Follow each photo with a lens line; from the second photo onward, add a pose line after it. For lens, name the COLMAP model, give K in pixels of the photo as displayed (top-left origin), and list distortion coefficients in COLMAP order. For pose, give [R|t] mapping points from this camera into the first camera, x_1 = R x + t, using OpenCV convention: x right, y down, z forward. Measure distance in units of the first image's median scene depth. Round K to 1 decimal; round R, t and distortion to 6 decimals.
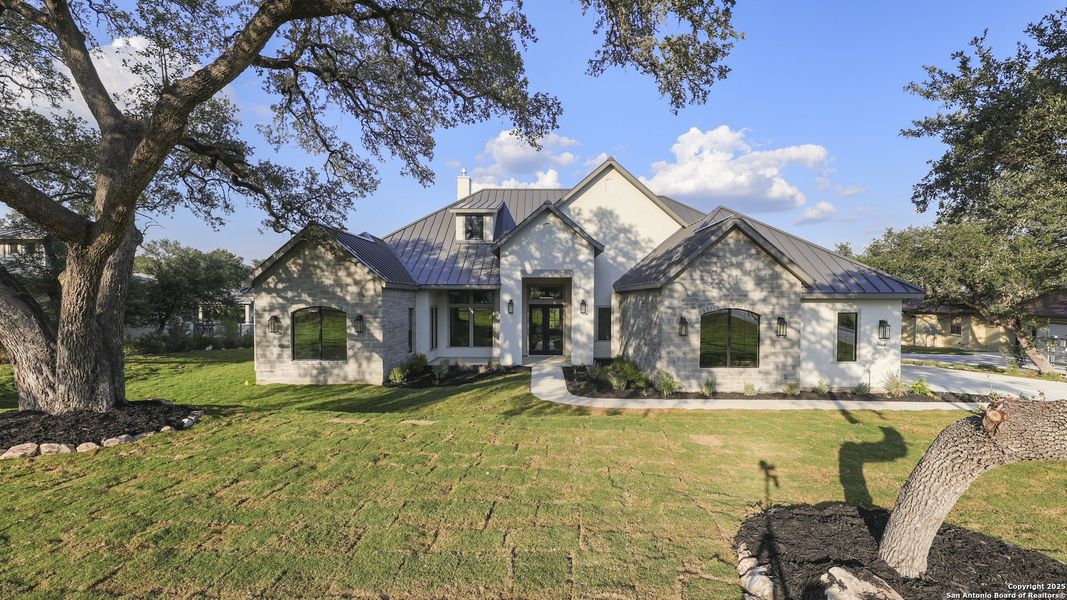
lens RADIAL K [[502.9, 0, 536.7], [0, 502.9, 327.5], [0, 0, 1]] dist [0.000884, -0.000149]
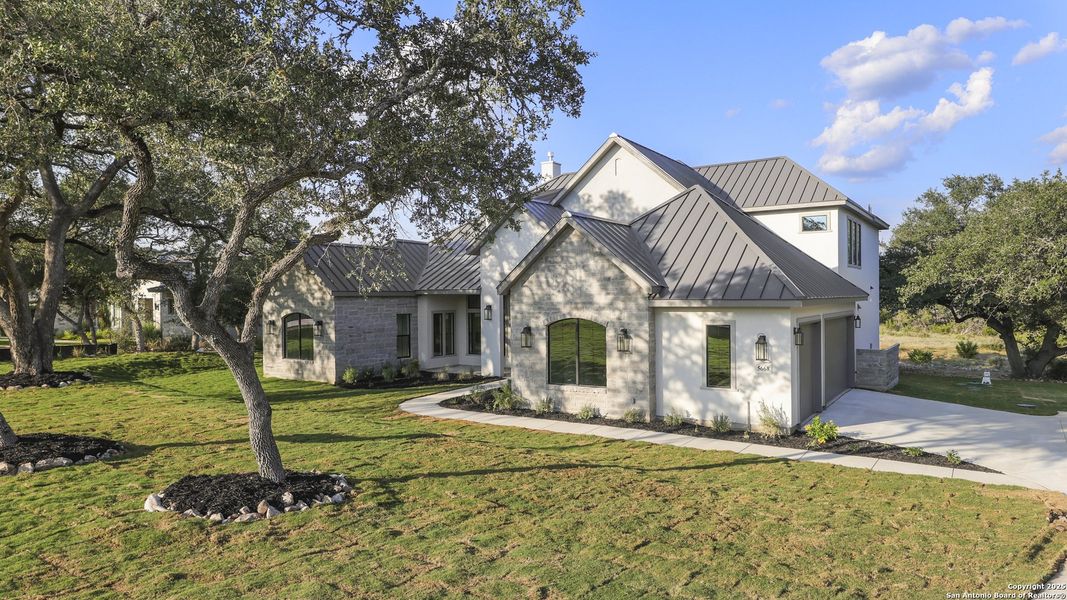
lens RADIAL K [[715.6, 0, 533.5], [0, 715.6, 300.0], [0, 0, 1]] dist [-0.000753, -0.001425]
pose [[0.842800, -0.007829, -0.538169, 0.902349], [-0.016233, 0.999070, -0.039955, -0.011032], [0.537981, 0.042411, 0.841889, -0.086783]]
